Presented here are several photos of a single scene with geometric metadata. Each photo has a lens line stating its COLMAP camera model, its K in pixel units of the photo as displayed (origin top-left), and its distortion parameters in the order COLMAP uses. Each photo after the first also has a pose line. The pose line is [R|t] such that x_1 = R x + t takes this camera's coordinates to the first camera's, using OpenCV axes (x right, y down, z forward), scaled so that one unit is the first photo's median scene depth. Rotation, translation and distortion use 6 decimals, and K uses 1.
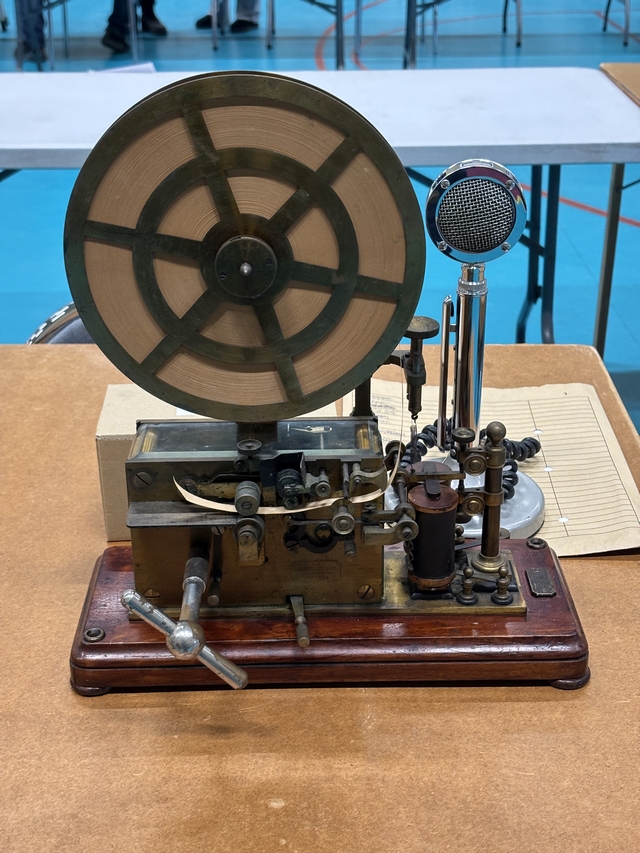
lens RADIAL K [[1277.4, 0, 320.0], [0, 1277.4, 426.5], [0, 0, 1]] dist [0.334228, -1.327250]
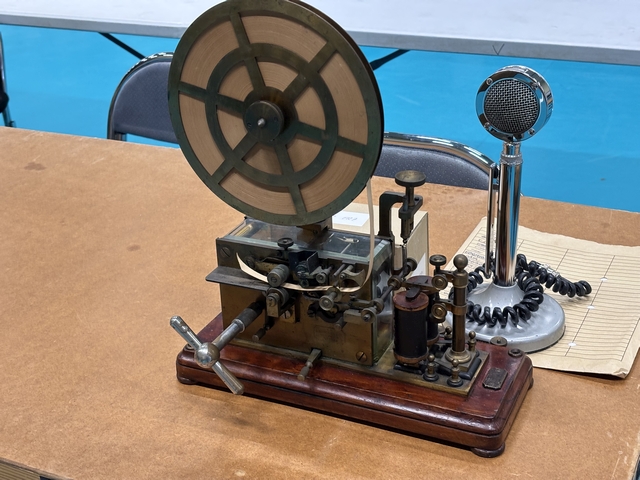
lens RADIAL K [[958.4, 0, 320.0], [0, 958.4, 240.0], [0, 0, 1]] dist [0.334228, -1.327250]
pose [[0.902772, 0.159952, -0.399272, 0.437581], [-0.161510, 0.986415, 0.029987, -0.027112], [0.398644, 0.037415, 0.916342, -0.015924]]
